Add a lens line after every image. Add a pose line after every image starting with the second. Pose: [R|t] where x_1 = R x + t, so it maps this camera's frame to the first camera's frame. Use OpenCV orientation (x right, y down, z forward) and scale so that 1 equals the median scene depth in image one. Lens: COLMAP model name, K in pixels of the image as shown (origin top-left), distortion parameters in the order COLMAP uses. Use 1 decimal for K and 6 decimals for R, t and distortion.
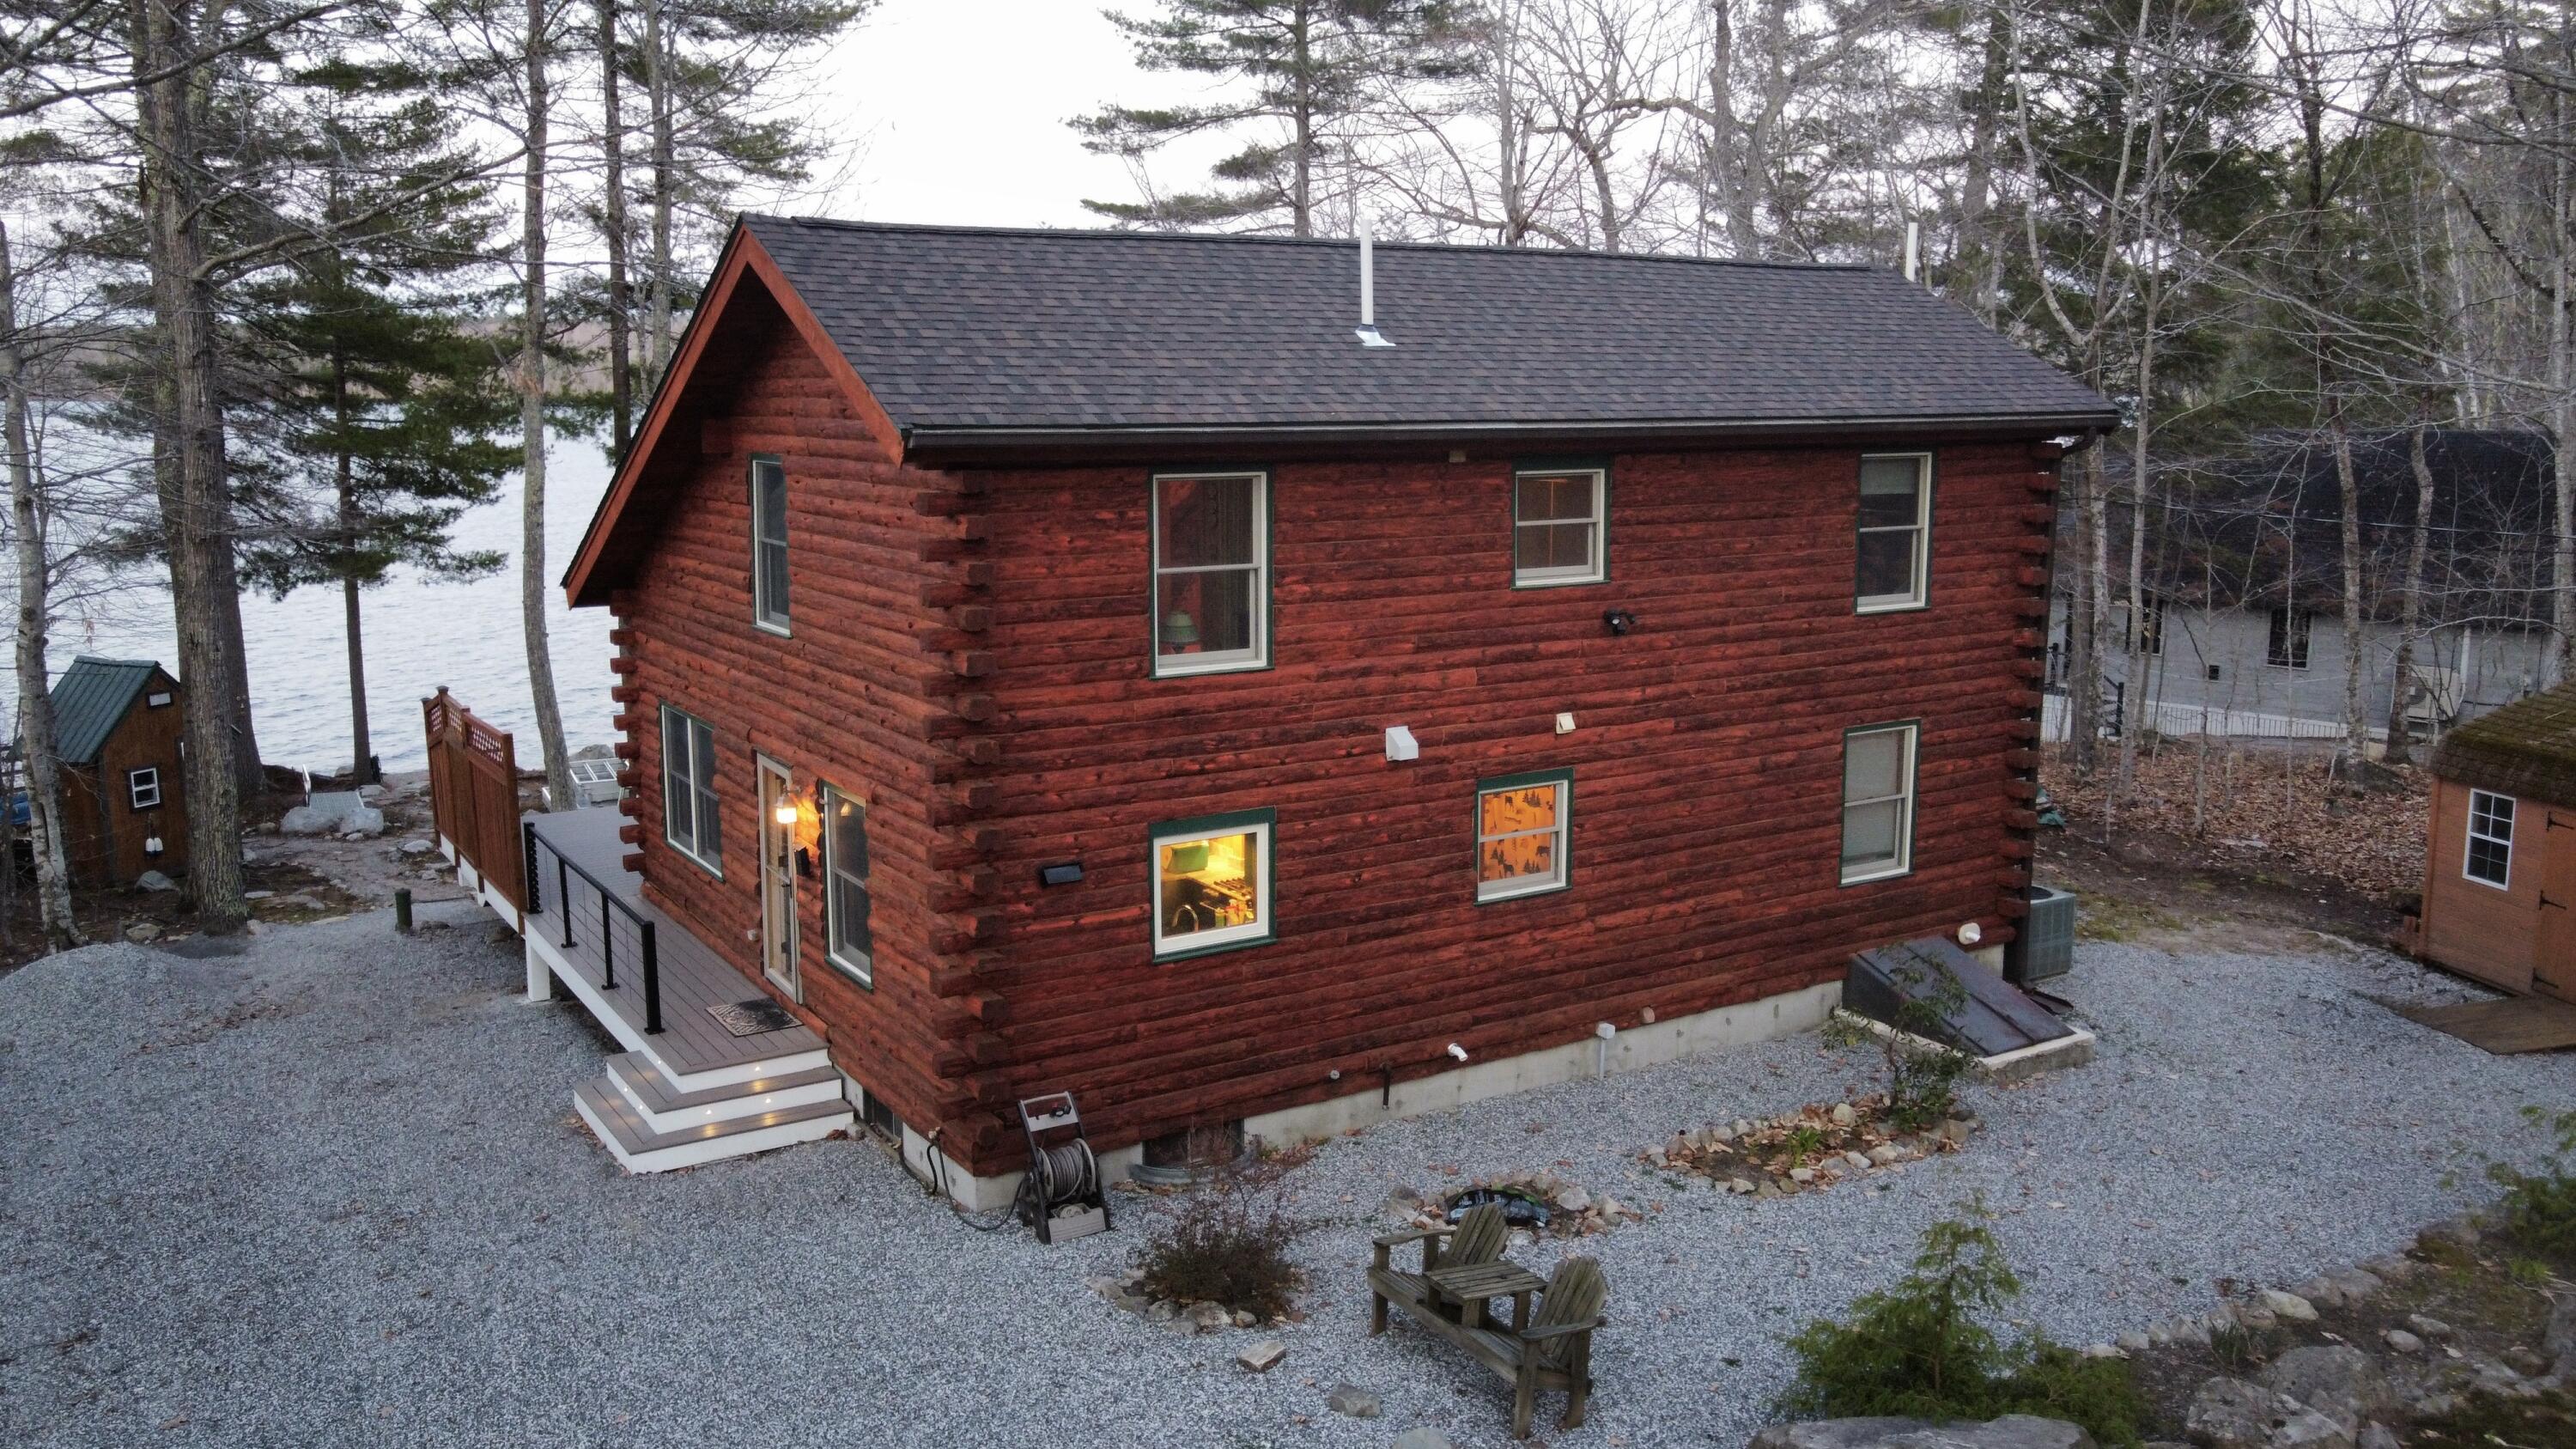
lens RADIAL K [[2020.8, 0, 1282.1], [0, 2020.8, 715.3], [0, 0, 1]] dist [0.026768, 0.006083]
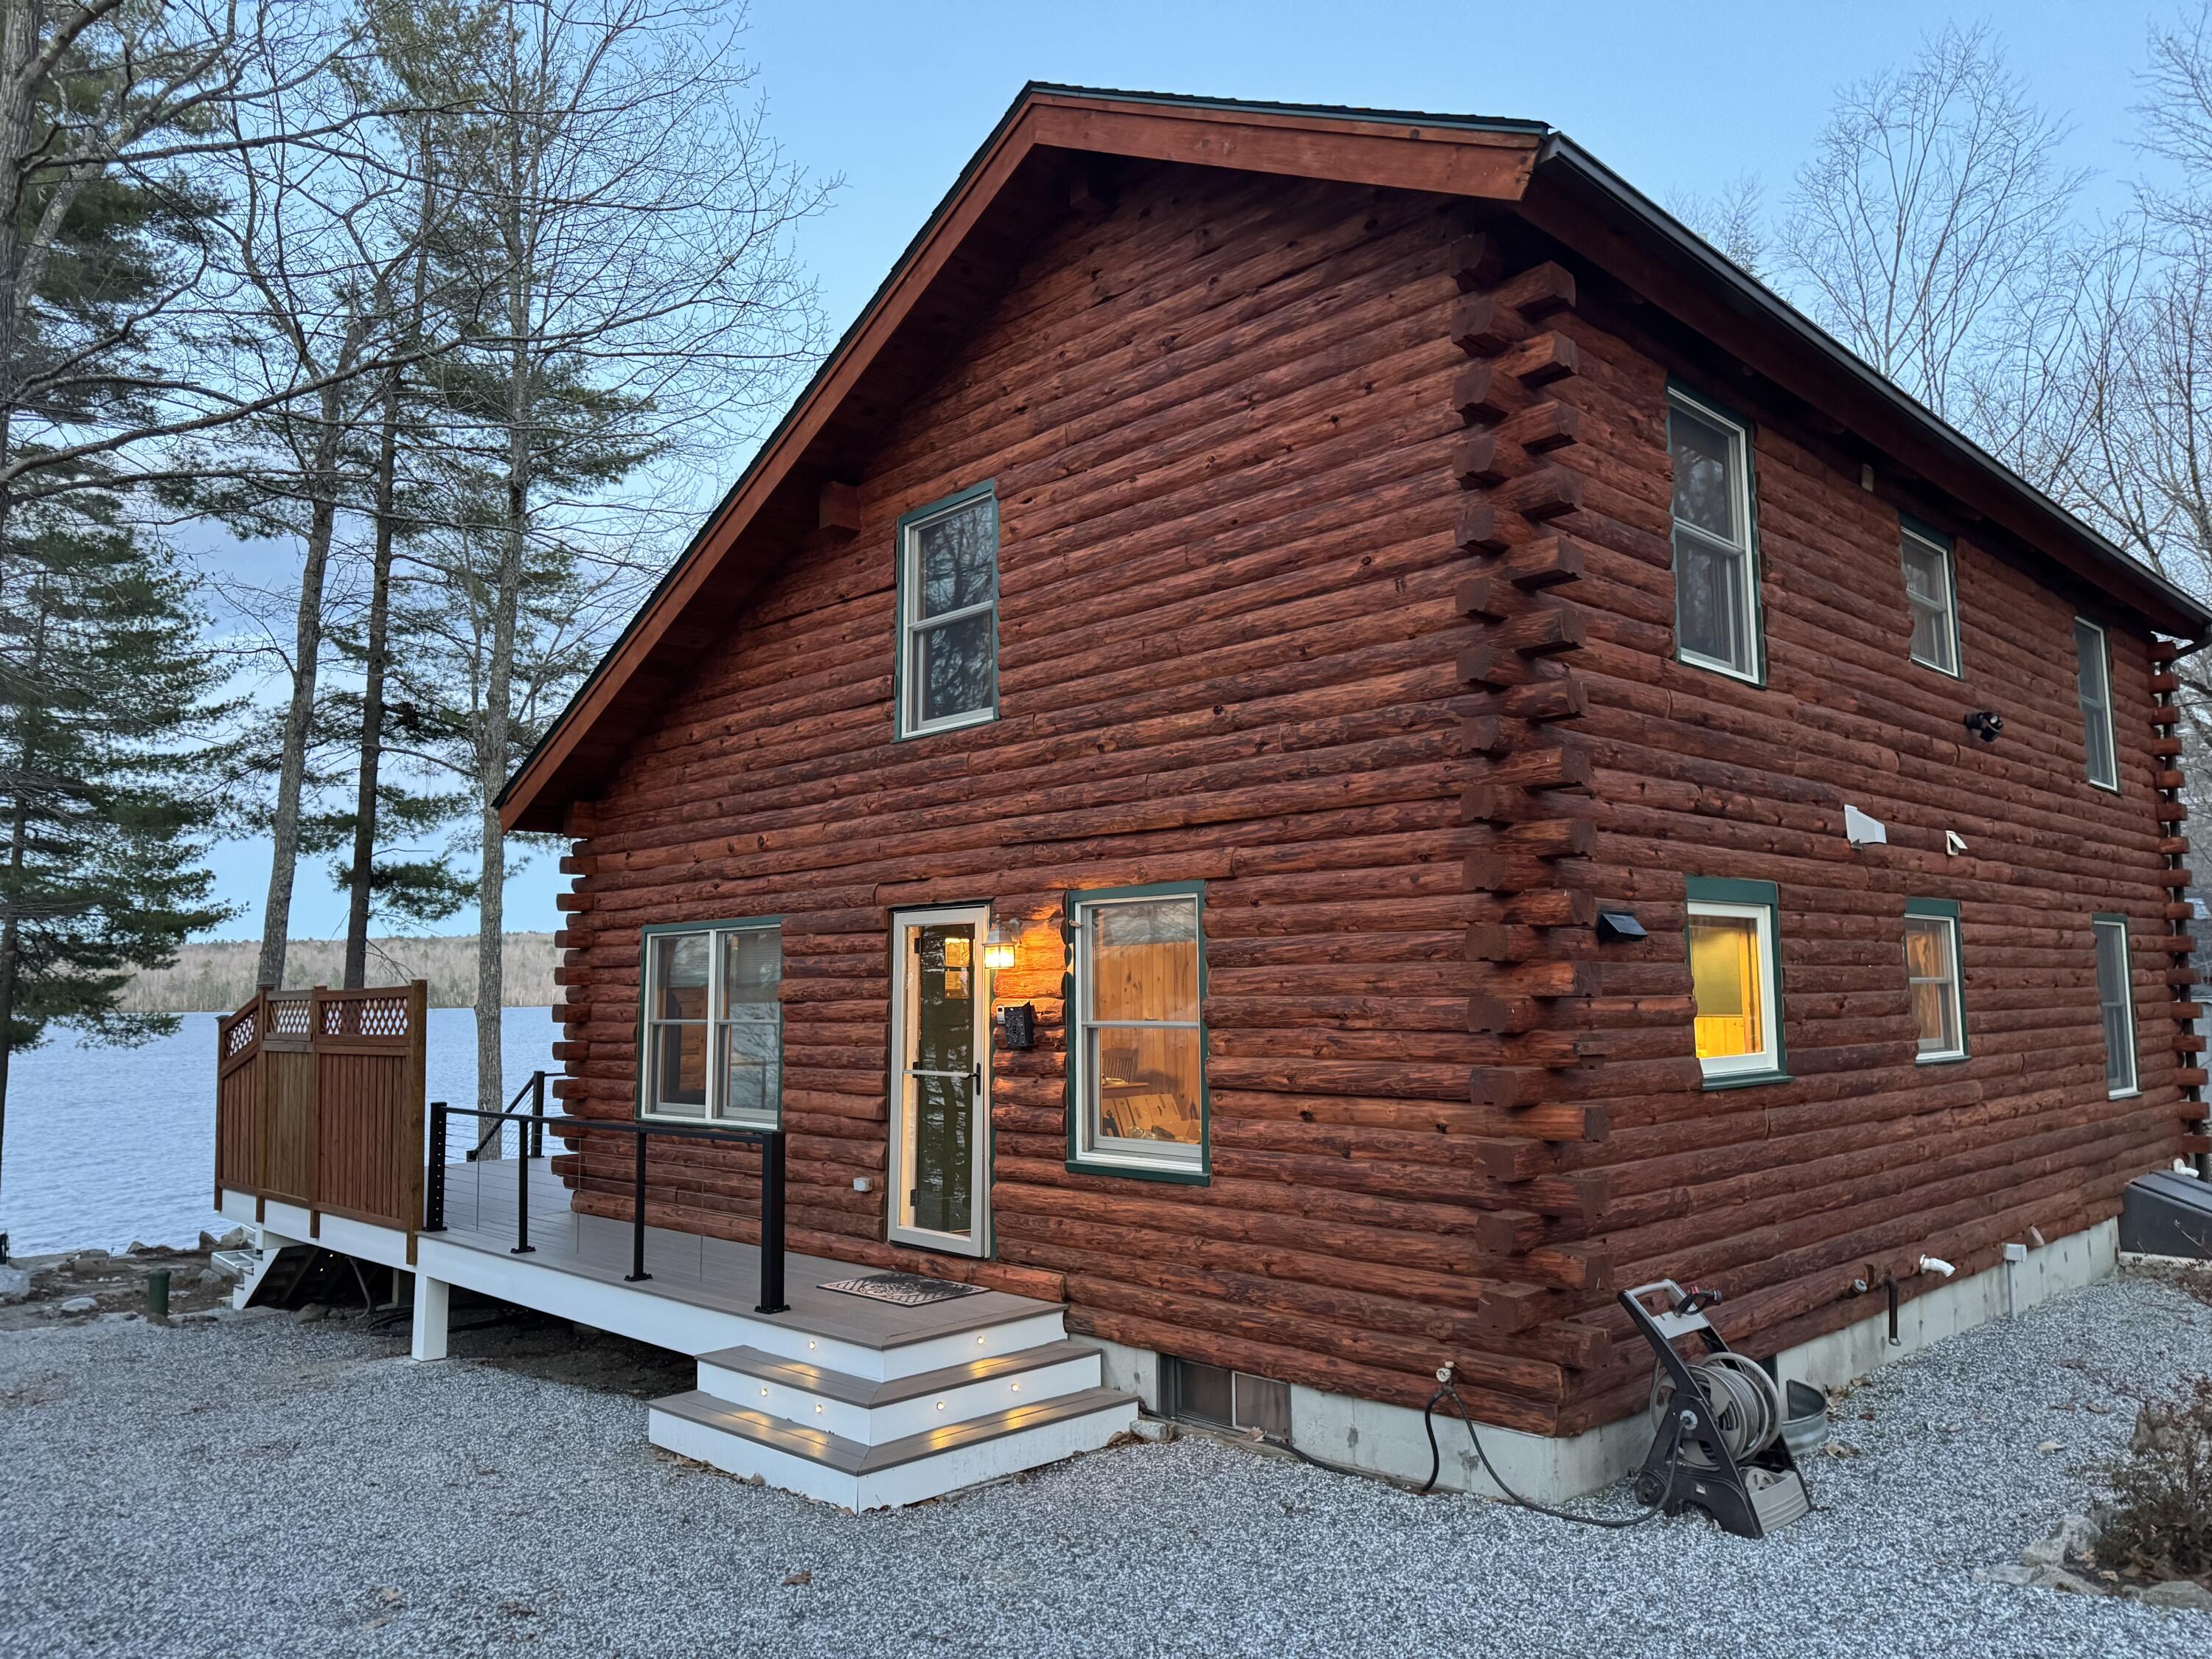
lens RADIAL K [[1573.0, 0, 1108.2], [0, 1573.0, 839.7], [0, 0, 1]] dist [0.030704, -0.011551]
pose [[0.976089, 0.011810, 0.217049, -0.329541], [0.045118, 0.965769, -0.255449, 0.150458], [-0.212636, 0.259134, 0.942144, 0.482277]]
